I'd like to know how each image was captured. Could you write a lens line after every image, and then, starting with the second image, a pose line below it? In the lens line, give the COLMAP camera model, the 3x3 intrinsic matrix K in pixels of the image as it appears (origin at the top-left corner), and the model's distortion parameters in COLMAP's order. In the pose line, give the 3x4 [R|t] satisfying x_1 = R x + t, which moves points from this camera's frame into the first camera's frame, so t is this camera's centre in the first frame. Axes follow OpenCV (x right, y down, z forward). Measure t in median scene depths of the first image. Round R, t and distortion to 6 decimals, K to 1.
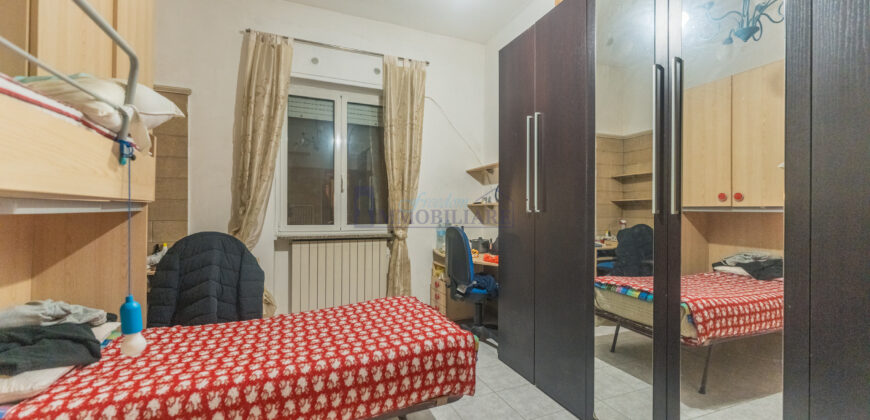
lens RADIAL K [[346.8, 0, 435.0], [0, 346.8, 210.0], [0, 0, 1]] dist [0.001100, 0.000145]
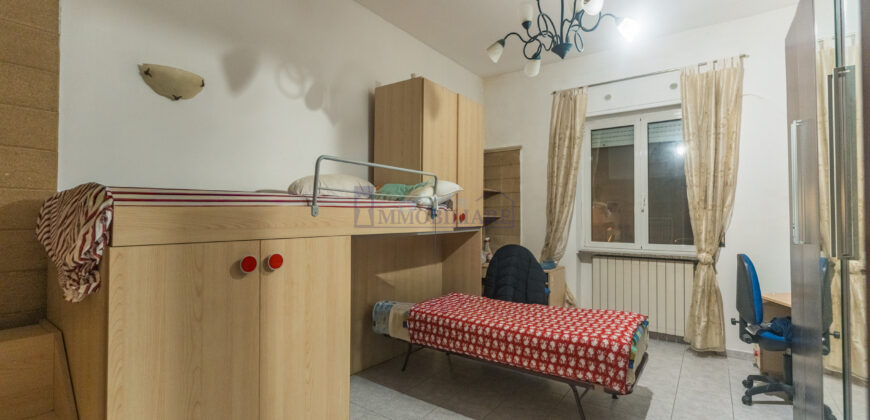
lens RADIAL K [[380.1, 0, 433.4], [0, 380.1, 210.0], [0, 0, 1]] dist [0.005748, 0.000070]
pose [[0.512092, -0.018340, -0.858735, 0.500908], [0.001411, 0.999789, -0.020511, -0.045366], [0.858930, 0.009292, 0.512009, -0.142213]]
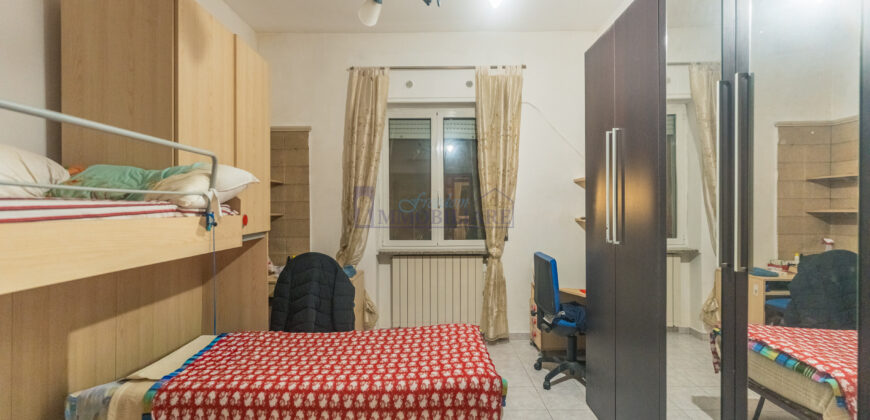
lens RADIAL K [[380.1, 0, 433.4], [0, 380.1, 210.0], [0, 0, 1]] dist [0.005748, 0.000070]
pose [[0.919116, -0.006056, -0.393939, 0.201979], [0.010650, 0.999898, 0.009476, -0.073820], [0.393842, -0.012905, 0.919088, -0.034634]]
